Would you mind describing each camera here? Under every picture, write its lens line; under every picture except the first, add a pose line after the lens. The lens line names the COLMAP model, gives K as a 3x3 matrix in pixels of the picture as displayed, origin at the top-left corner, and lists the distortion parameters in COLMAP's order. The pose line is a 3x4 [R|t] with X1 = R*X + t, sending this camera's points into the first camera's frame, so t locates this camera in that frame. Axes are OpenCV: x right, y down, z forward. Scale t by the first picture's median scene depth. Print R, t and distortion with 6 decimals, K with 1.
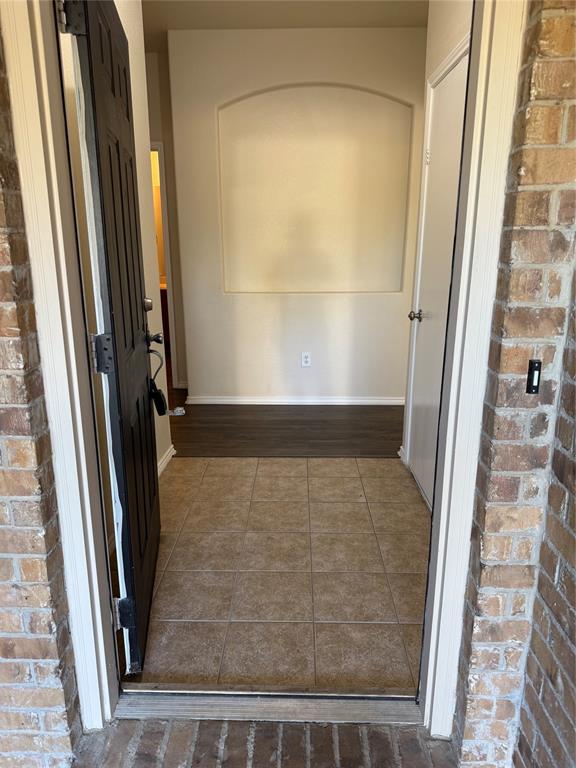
lens RADIAL K [[548.1, 0, 286.0], [0, 548.1, 371.7], [0, 0, 1]] dist [0.177844, -0.286655]
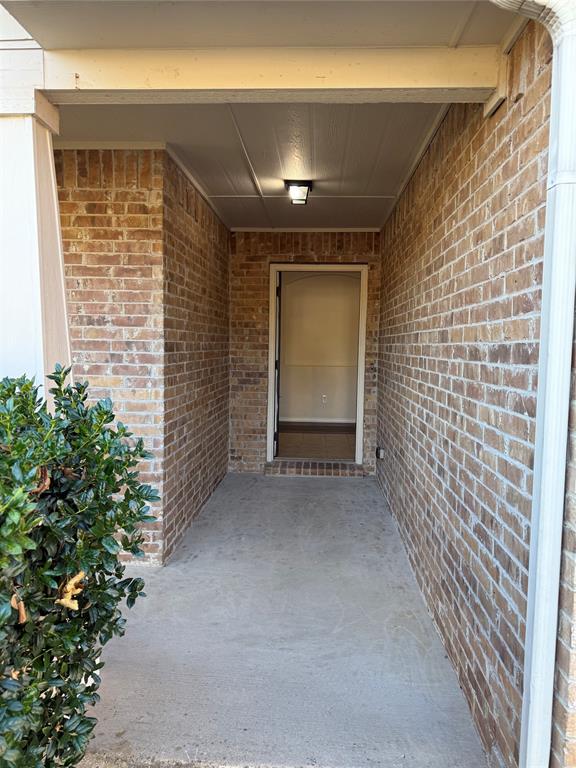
lens RADIAL K [[548.1, 0, 286.0], [0, 548.1, 371.7], [0, 0, 1]] dist [0.177844, -0.286655]
pose [[0.999401, 0.018870, -0.029005, -0.156693], [-0.023914, 0.982484, -0.184804, 0.863453], [0.025010, 0.185387, 0.982347, -3.356377]]
